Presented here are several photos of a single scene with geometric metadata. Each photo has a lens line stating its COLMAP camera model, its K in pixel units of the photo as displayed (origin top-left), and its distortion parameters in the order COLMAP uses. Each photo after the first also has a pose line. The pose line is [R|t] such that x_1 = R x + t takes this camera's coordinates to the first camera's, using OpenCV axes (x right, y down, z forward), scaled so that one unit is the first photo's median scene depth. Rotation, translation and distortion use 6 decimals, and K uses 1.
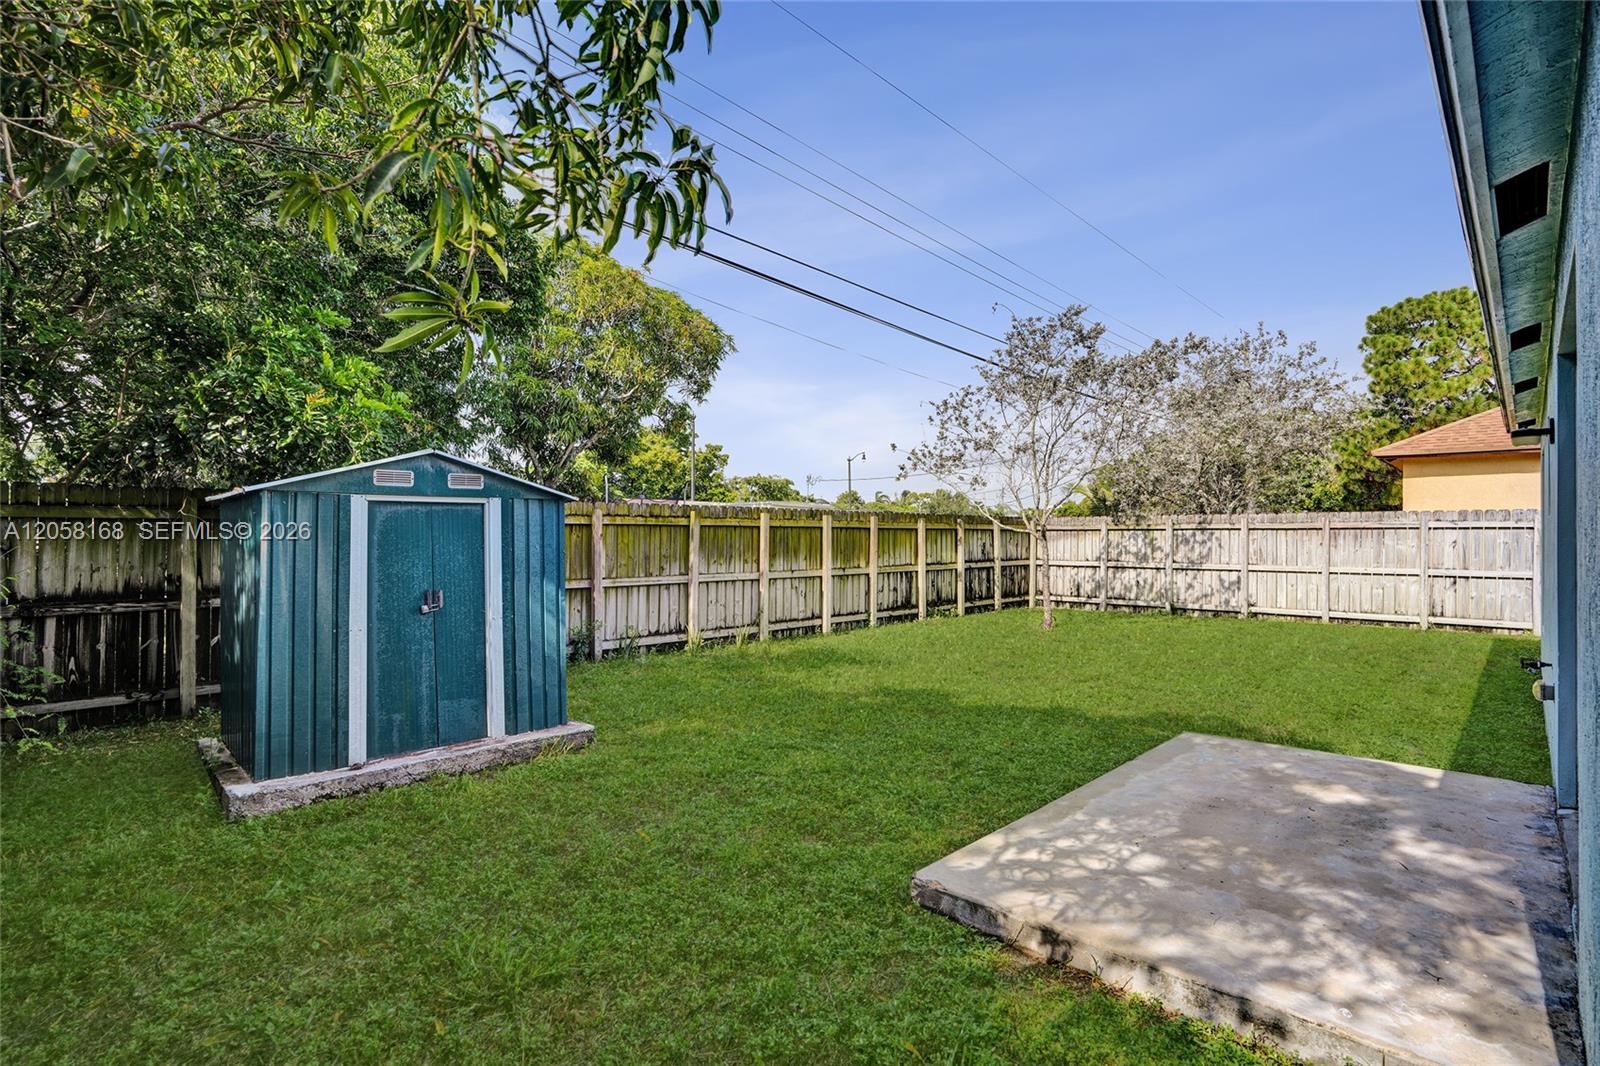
lens RADIAL K [[764.4, 0, 796.6], [0, 764.4, 547.4], [0, 0, 1]] dist [-0.004759, -0.000326]
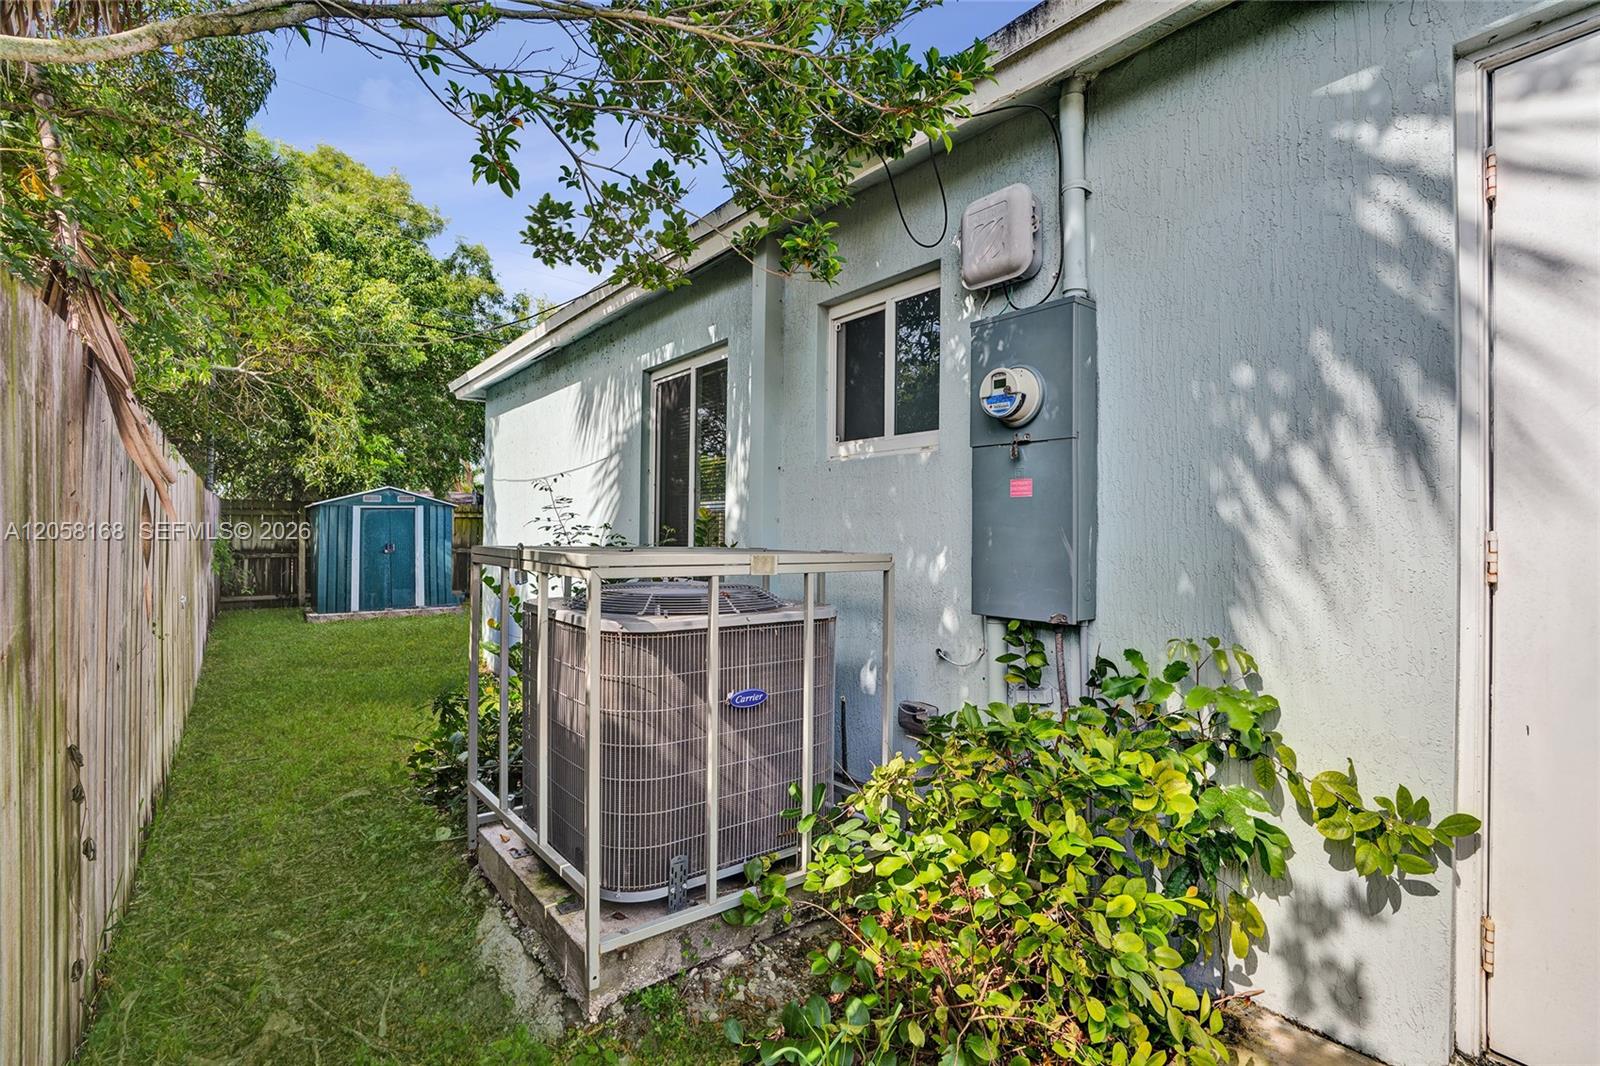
lens RADIAL K [[752.3, 0, 800.0], [0, 752.3, 533.0], [0, 0, 1]] dist [-0.002039, -0.000269]
pose [[0.992364, -0.008761, -0.123034, 0.979648], [0.008210, 0.999954, -0.004992, 0.038736], [0.123072, 0.003944, 0.992390, -1.067043]]
